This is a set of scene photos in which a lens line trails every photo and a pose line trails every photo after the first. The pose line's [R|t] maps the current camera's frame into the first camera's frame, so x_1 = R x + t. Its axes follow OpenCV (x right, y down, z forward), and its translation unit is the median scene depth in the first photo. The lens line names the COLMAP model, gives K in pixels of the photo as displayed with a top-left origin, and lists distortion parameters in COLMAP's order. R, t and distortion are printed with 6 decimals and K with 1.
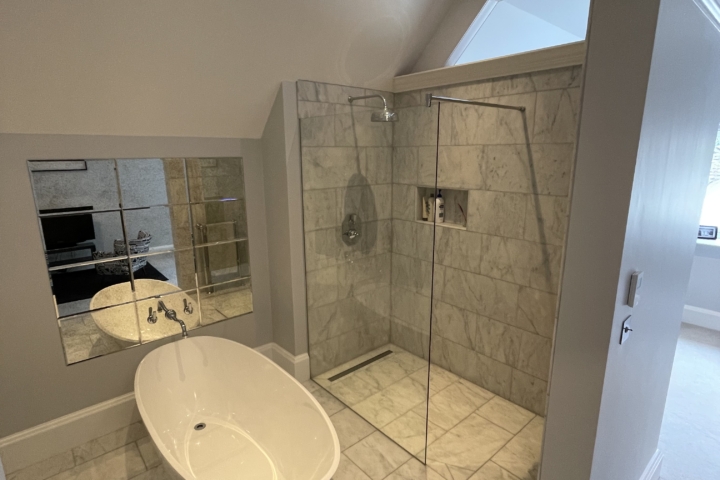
lens RADIAL K [[389.2, 0, 360.4], [0, 389.2, 240.8], [0, 0, 1]] dist [-0.004337, -0.000702]
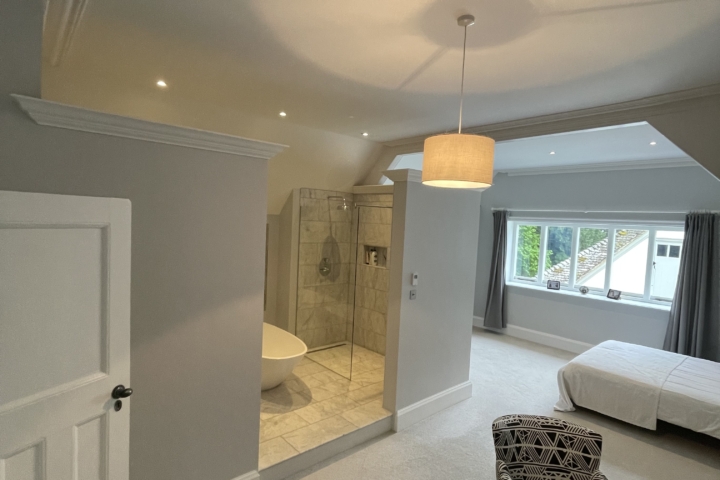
lens RADIAL K [[389.2, 0, 359.7], [0, 389.2, 240.2], [0, 0, 1]] dist [-0.004337, -0.000702]
pose [[0.998538, 0.052768, 0.011730, 0.111960], [-0.050003, 0.984101, -0.170423, 0.151894], [-0.020537, 0.169588, 0.985301, -0.799787]]
